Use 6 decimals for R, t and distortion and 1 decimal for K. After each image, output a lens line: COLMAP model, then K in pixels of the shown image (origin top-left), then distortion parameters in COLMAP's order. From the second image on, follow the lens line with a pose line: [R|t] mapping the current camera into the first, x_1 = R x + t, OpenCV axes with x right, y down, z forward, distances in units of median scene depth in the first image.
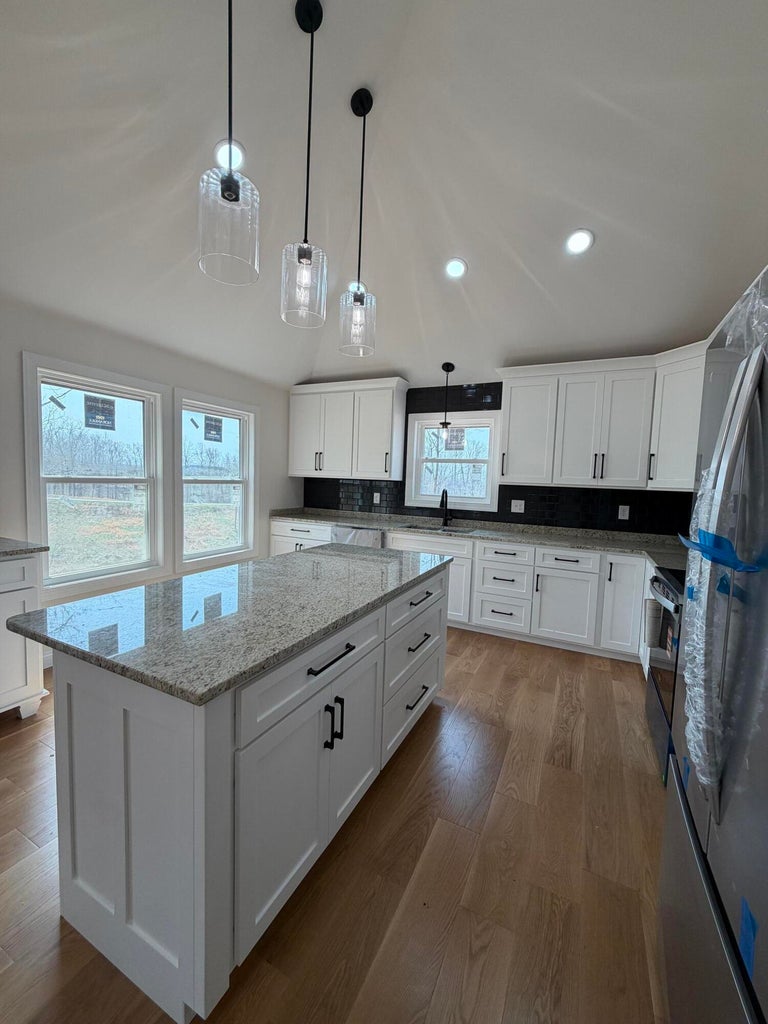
lens RADIAL K [[410.6, 0, 386.7], [0, 410.6, 508.5], [0, 0, 1]] dist [-0.000881, -0.000046]
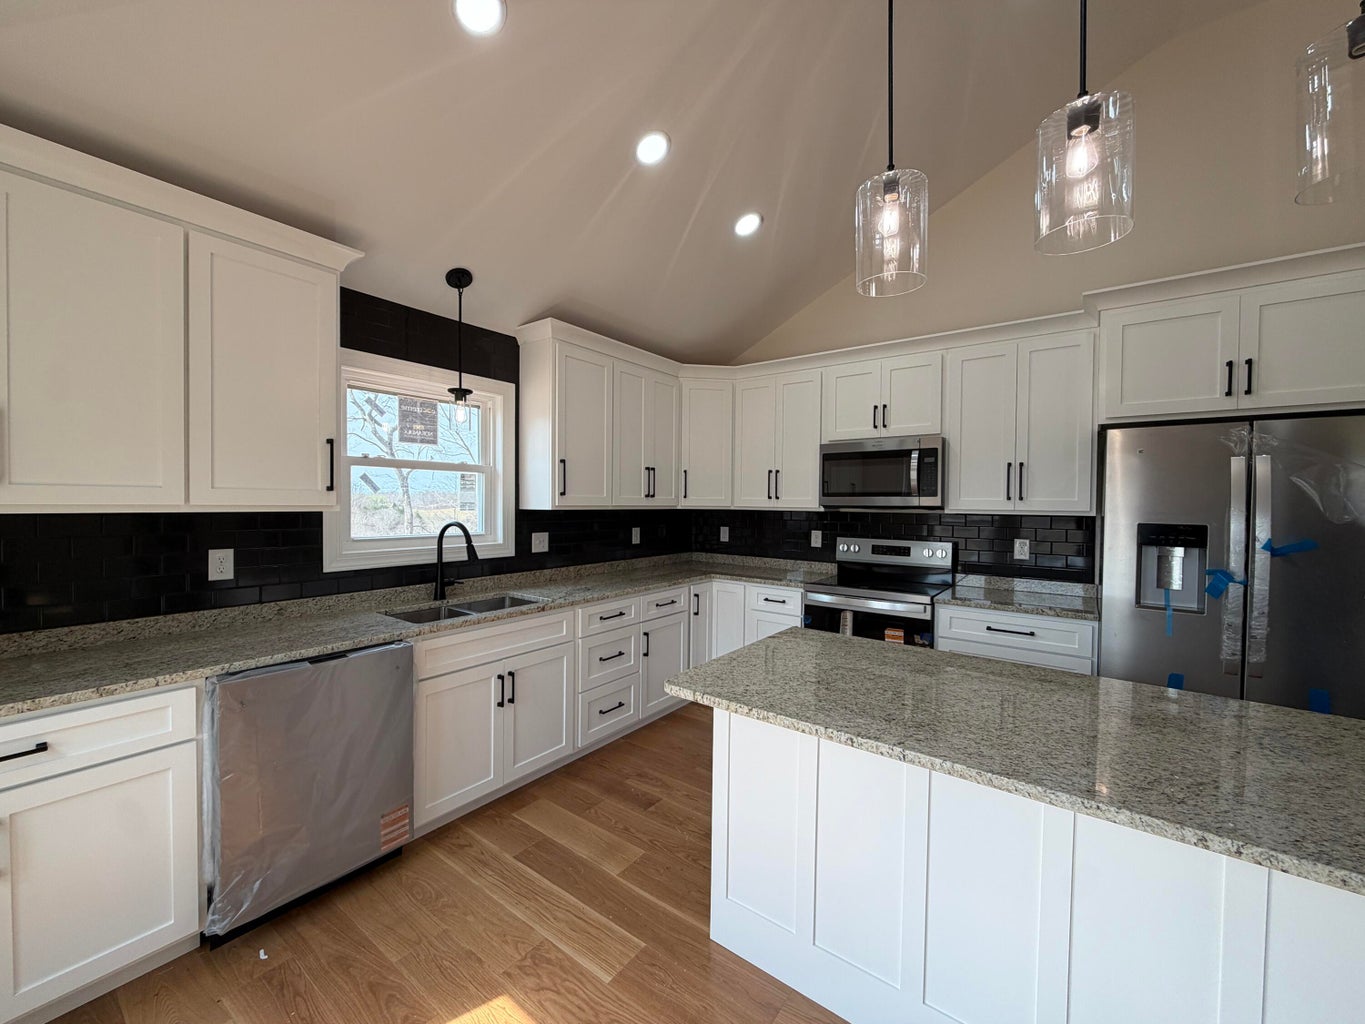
lens RADIAL K [[547.3, 0, 682.5], [0, 547.3, 512.0], [0, 0, 1]] dist [-0.000881, -0.000046]
pose [[0.183584, -0.054640, 0.981484, -0.463001], [0.065376, 0.996922, 0.043271, -0.073748], [-0.980828, 0.056222, 0.186591, 0.625719]]
